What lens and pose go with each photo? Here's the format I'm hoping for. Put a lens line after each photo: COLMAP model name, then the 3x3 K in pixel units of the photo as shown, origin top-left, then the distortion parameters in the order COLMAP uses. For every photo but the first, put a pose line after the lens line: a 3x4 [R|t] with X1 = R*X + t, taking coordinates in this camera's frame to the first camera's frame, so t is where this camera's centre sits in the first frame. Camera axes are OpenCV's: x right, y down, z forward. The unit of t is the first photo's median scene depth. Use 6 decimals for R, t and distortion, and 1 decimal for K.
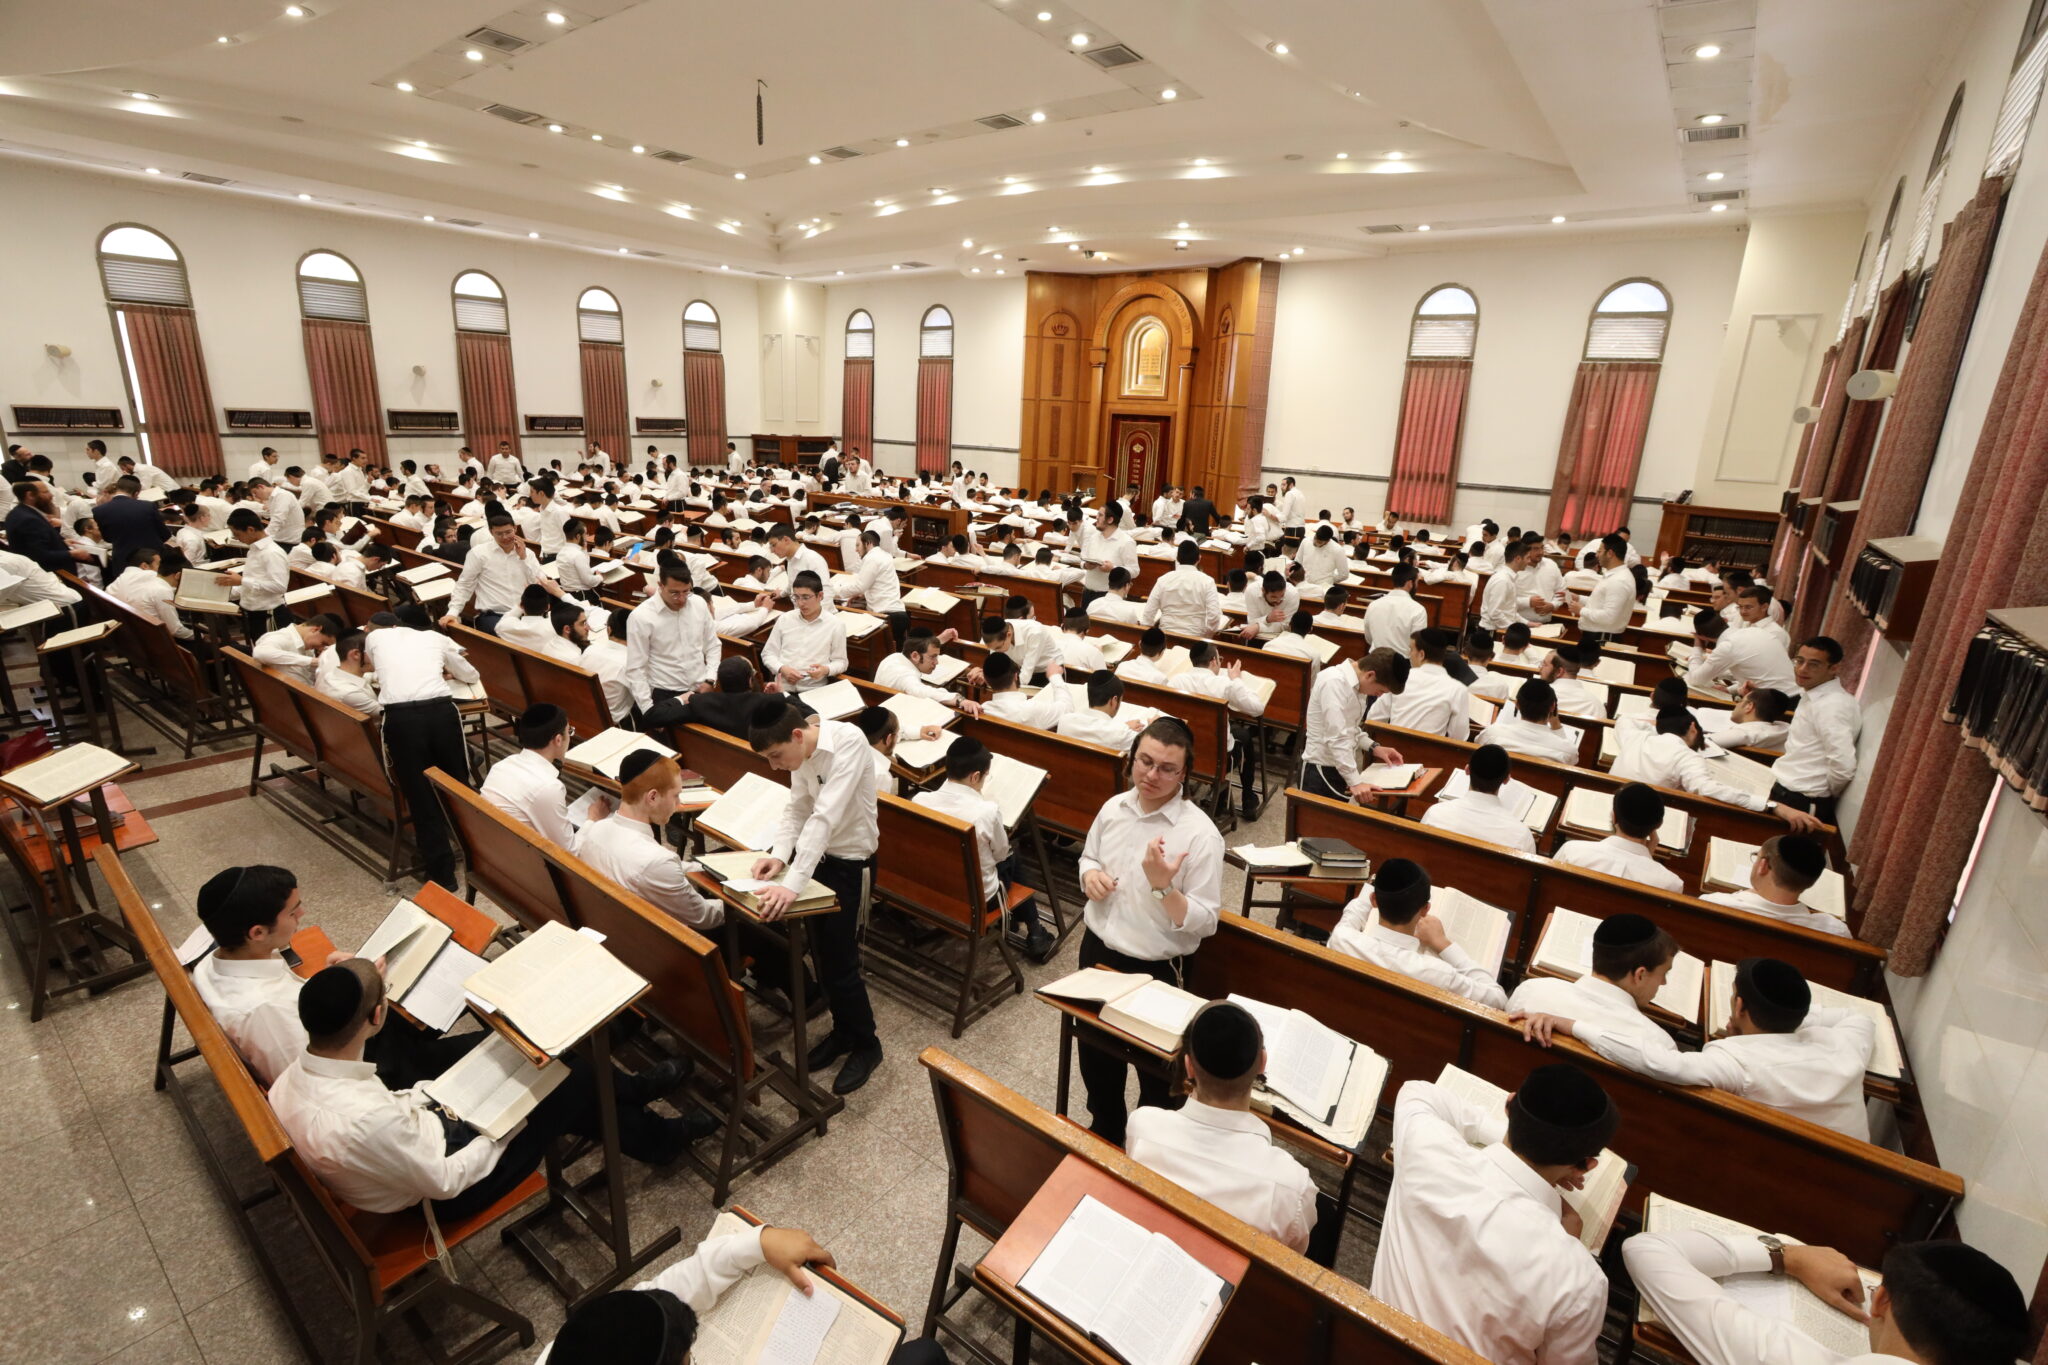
lens RADIAL K [[926.5, 0, 1019.4], [0, 926.5, 690.8], [0, 0, 1]] dist [-0.026243, 0.009291]
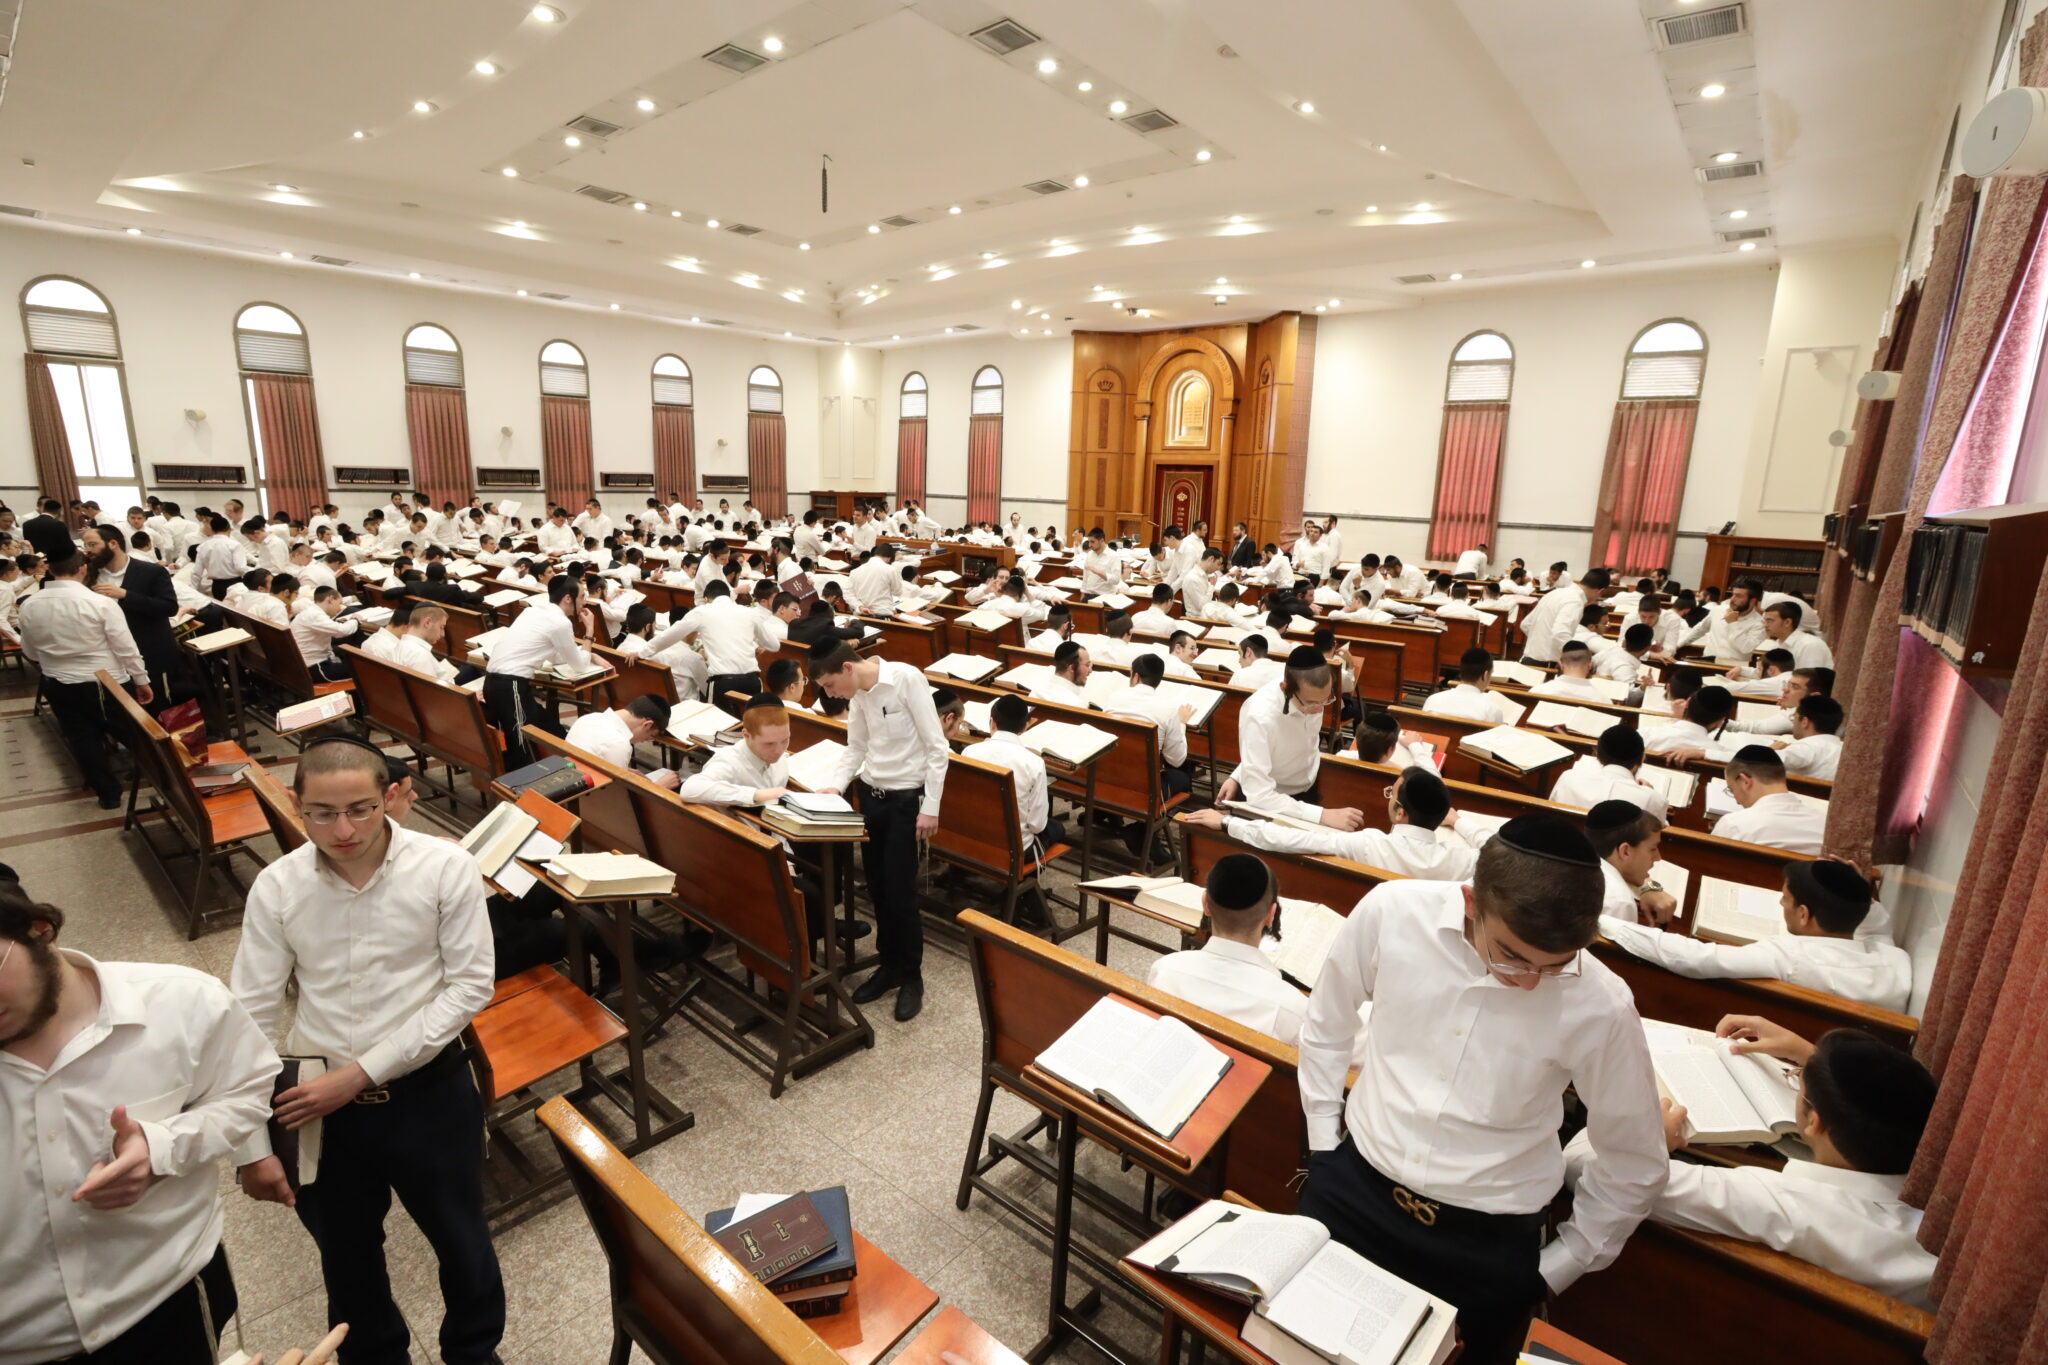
lens RADIAL K [[926.5, 0, 1016.4], [0, 926.5, 695.7], [0, 0, 1]] dist [-0.026243, 0.009291]
pose [[0.998363, 0.000890, -0.057196, 0.005109], [-0.004643, 0.997840, -0.065523, 0.033924], [0.057014, 0.065681, 0.996211, -0.025269]]
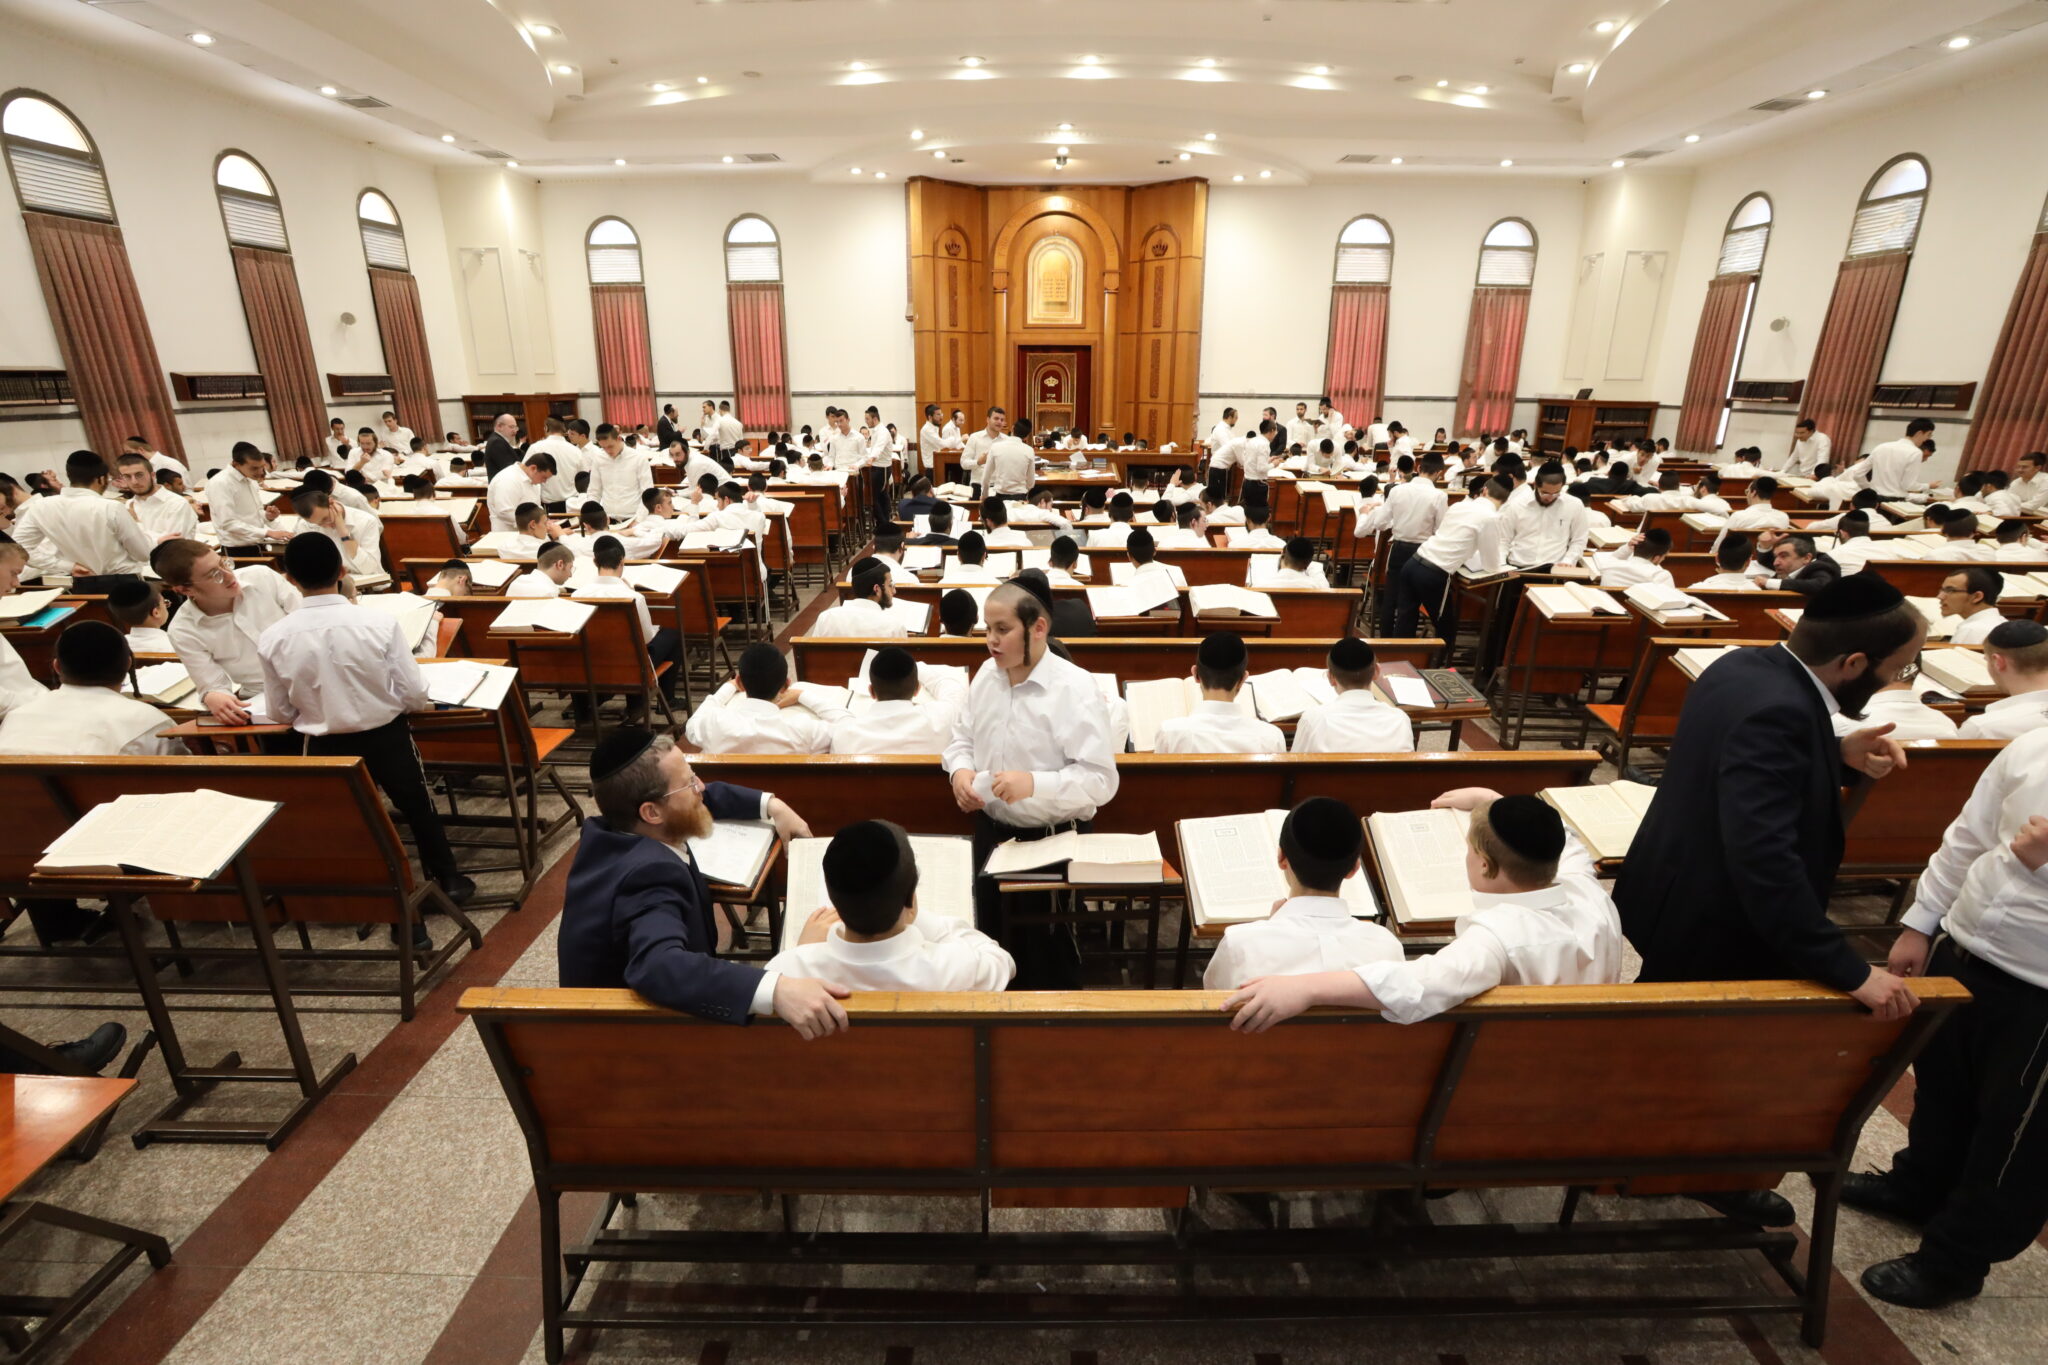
lens RADIAL K [[926.5, 0, 1017.1], [0, 926.5, 673.9], [0, 0, 1]] dist [-0.026243, 0.009291]
pose [[0.807462, -0.219070, 0.547735, -0.595649], [0.197234, 0.975312, 0.099323, -0.097075], [-0.555971, 0.027832, 0.830735, 0.329823]]
